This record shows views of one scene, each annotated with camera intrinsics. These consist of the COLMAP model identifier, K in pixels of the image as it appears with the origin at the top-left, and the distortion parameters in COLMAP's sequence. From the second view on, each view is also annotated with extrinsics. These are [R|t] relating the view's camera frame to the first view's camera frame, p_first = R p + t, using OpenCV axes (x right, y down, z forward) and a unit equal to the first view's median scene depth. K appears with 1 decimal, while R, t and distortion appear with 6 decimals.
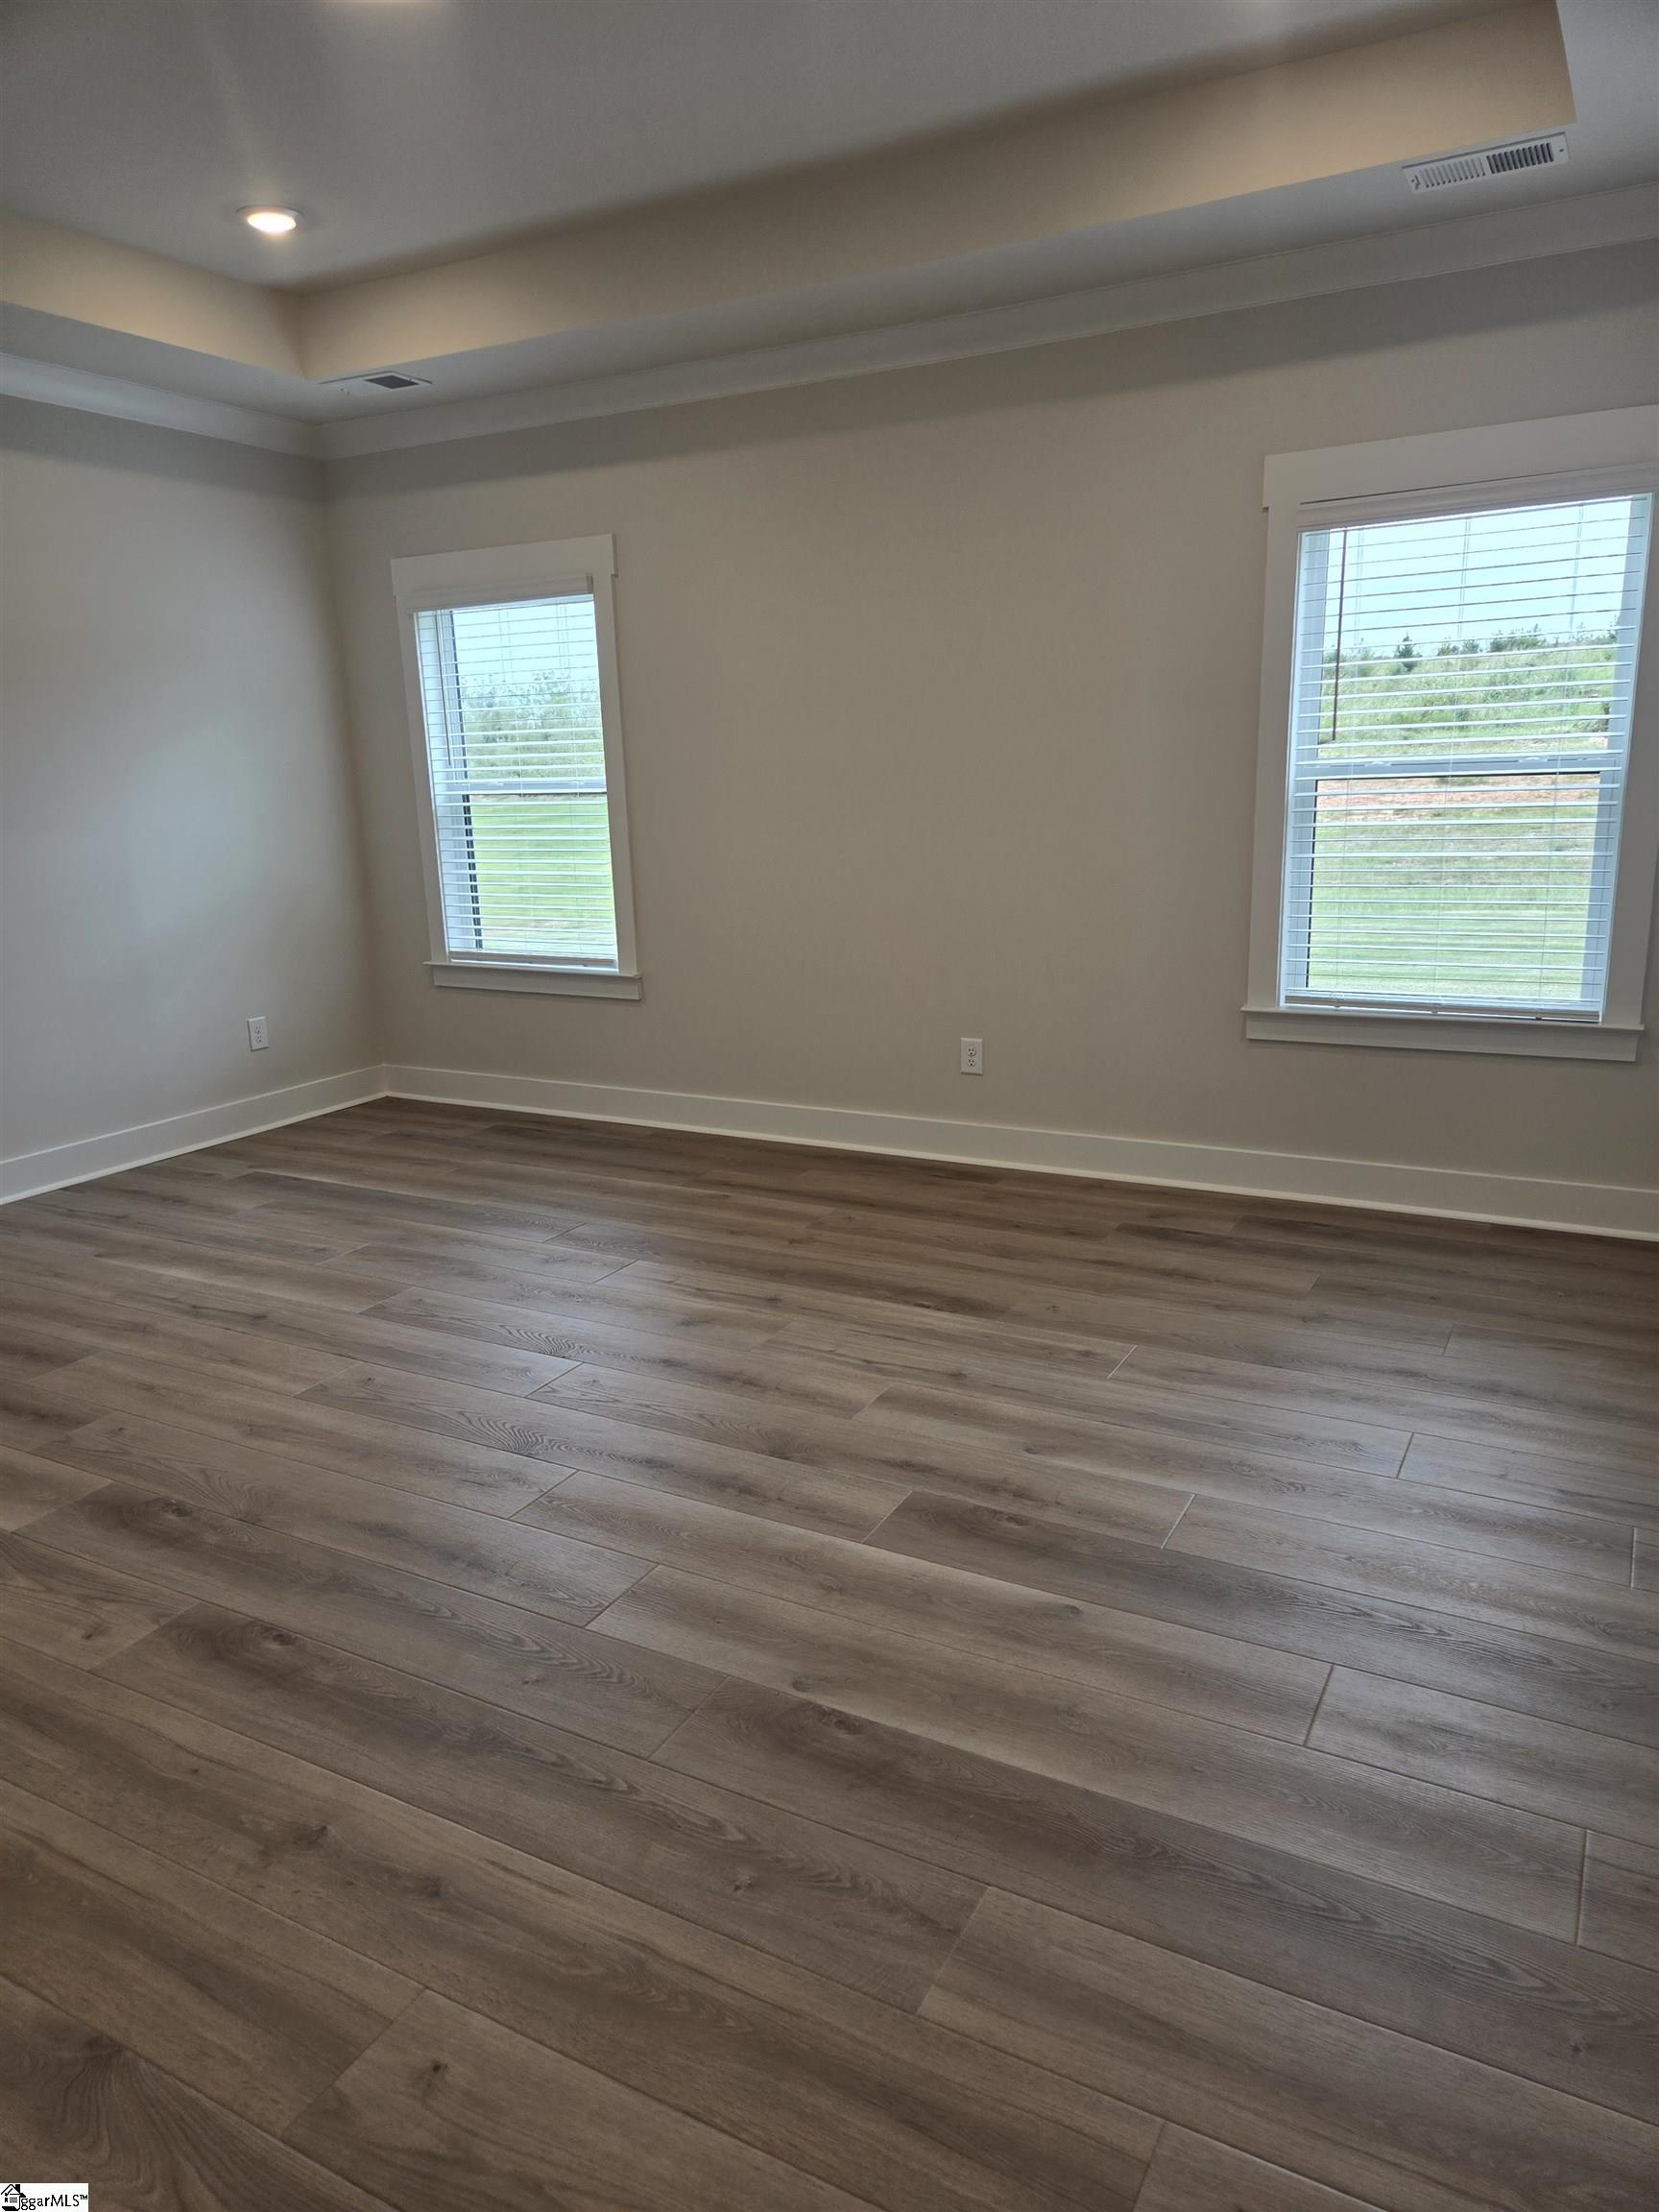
lens RADIAL K [[1474.4, 0, 840.3], [0, 1474.4, 1085.3], [0, 0, 1]] dist [0.094493, -0.071366]
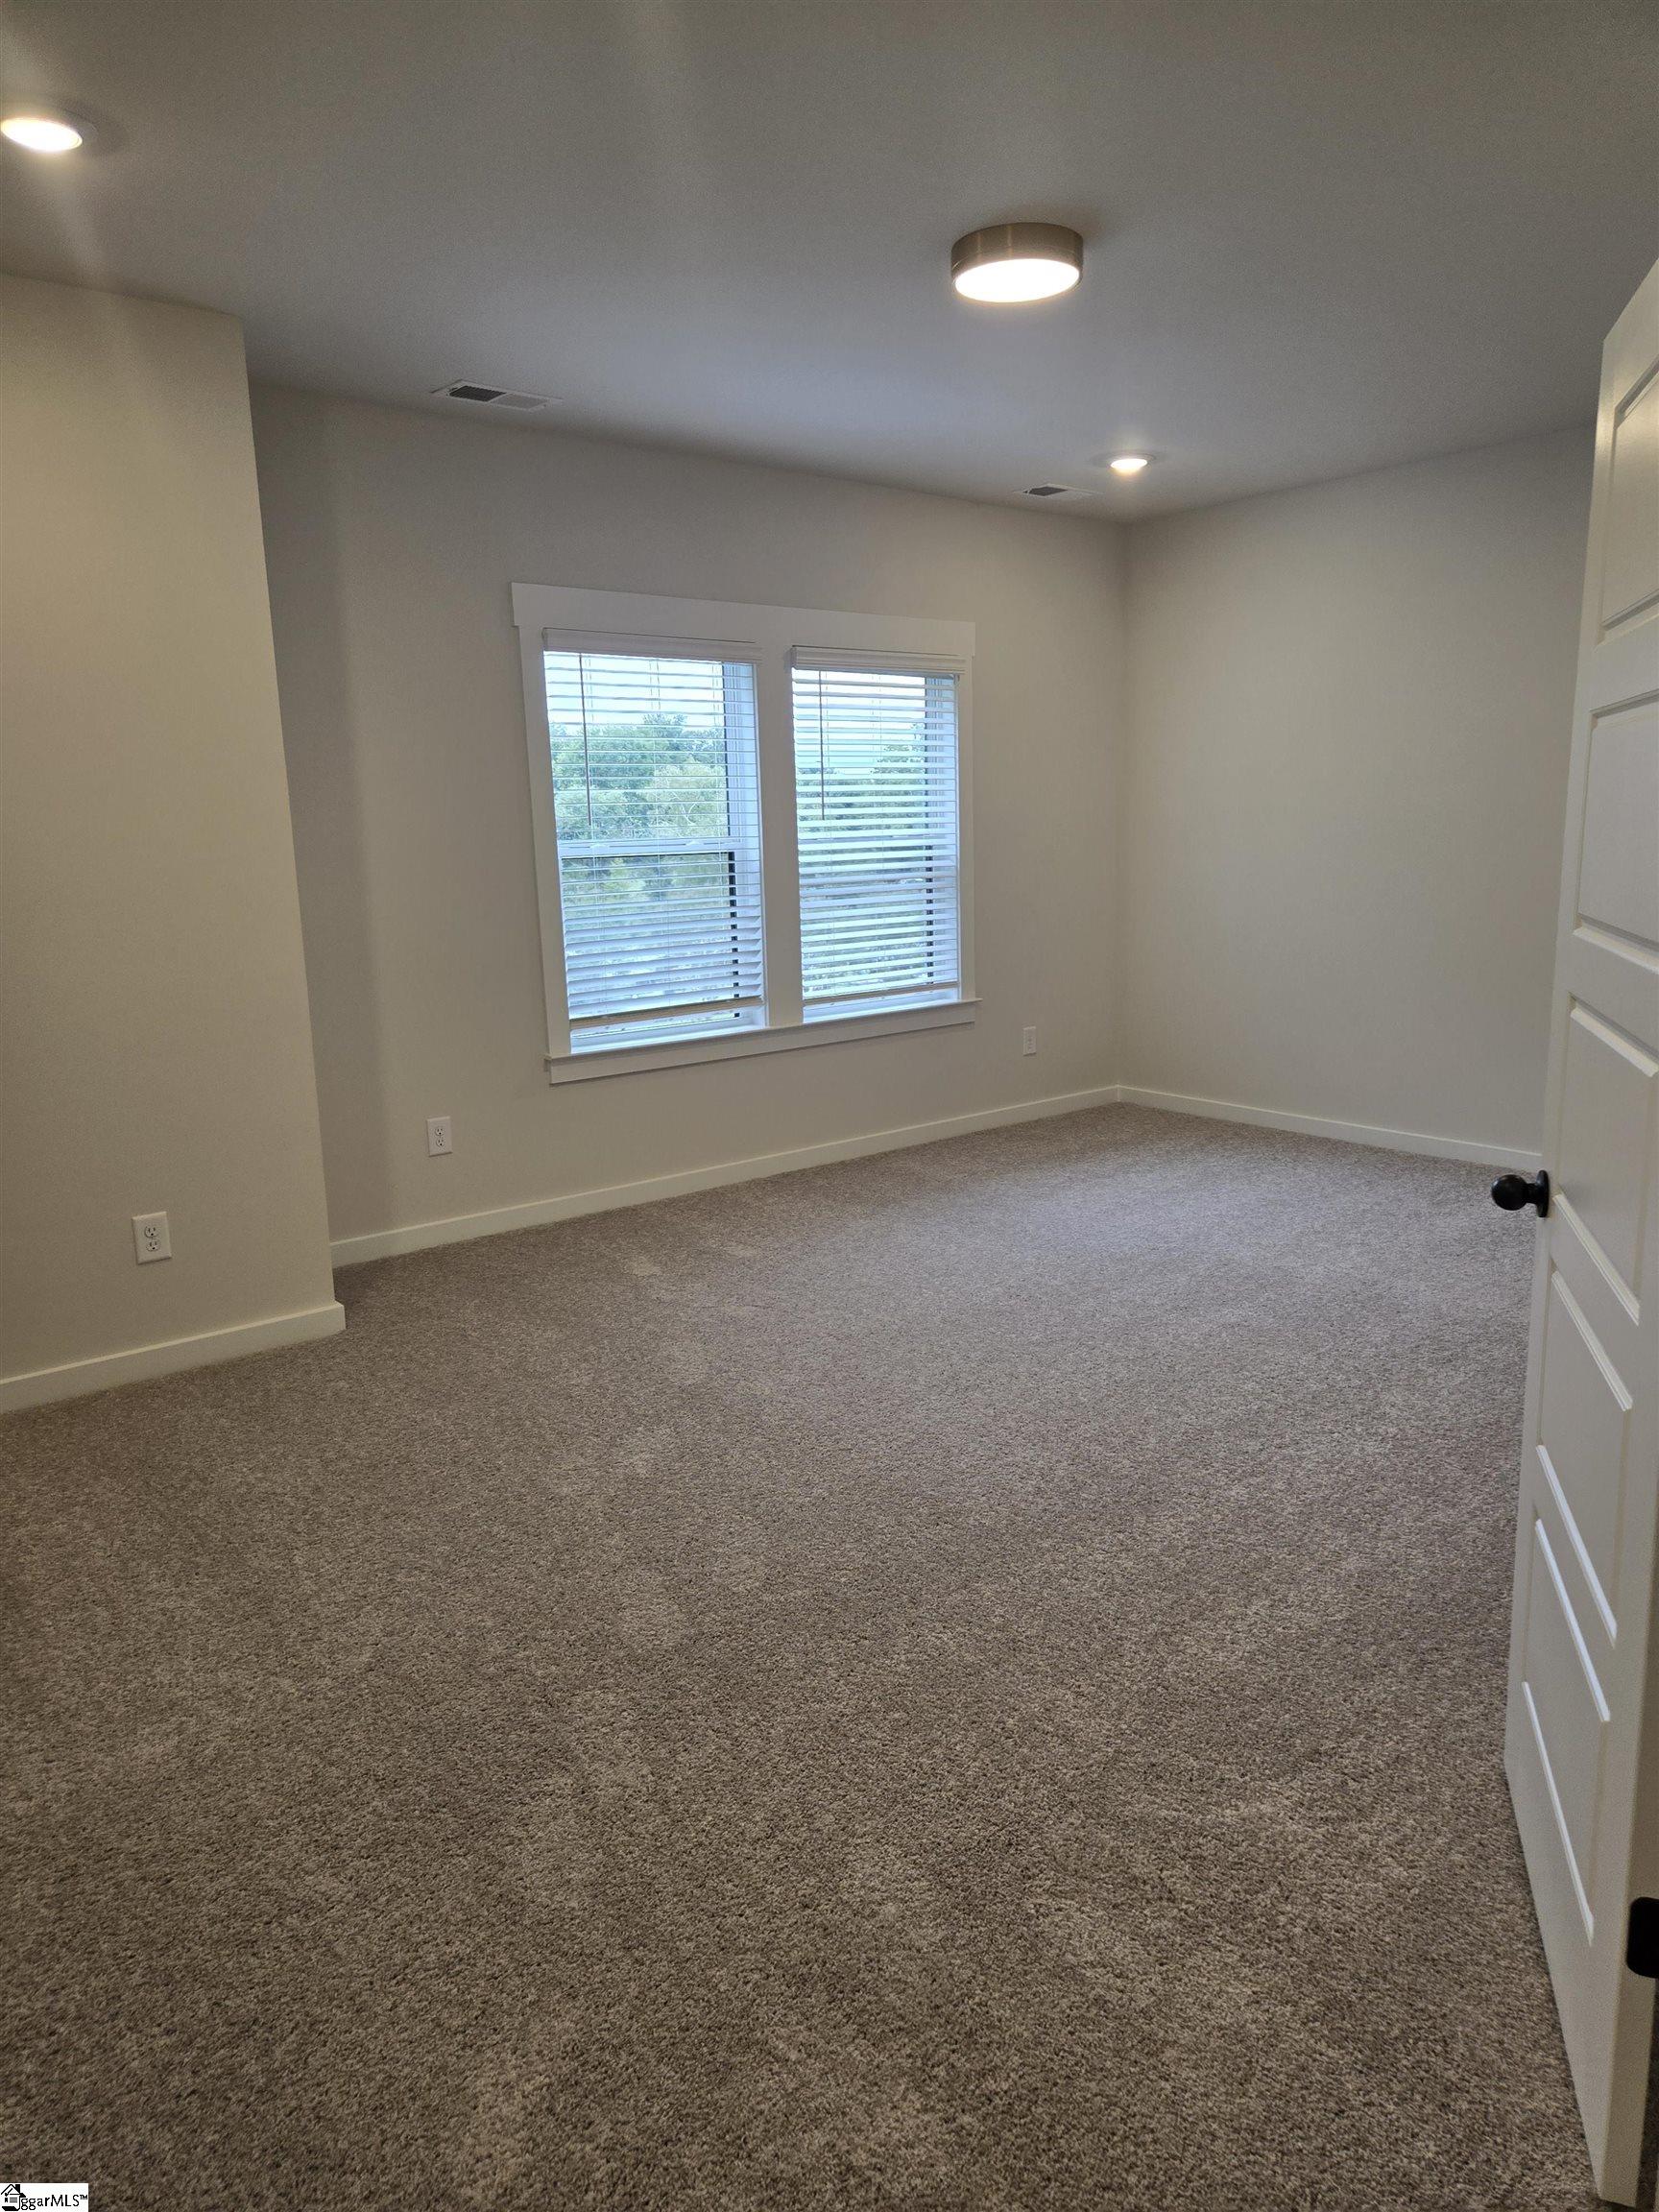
lens RADIAL K [[1474.4, 0, 840.3], [0, 1474.4, 1085.3], [0, 0, 1]] dist [0.094493, -0.071366]
pose [[0.341942, -0.147363, 0.928095, -0.763876], [0.218279, 0.973070, 0.074083, -0.070761], [-0.914019, 0.177252, 0.364899, 0.416013]]
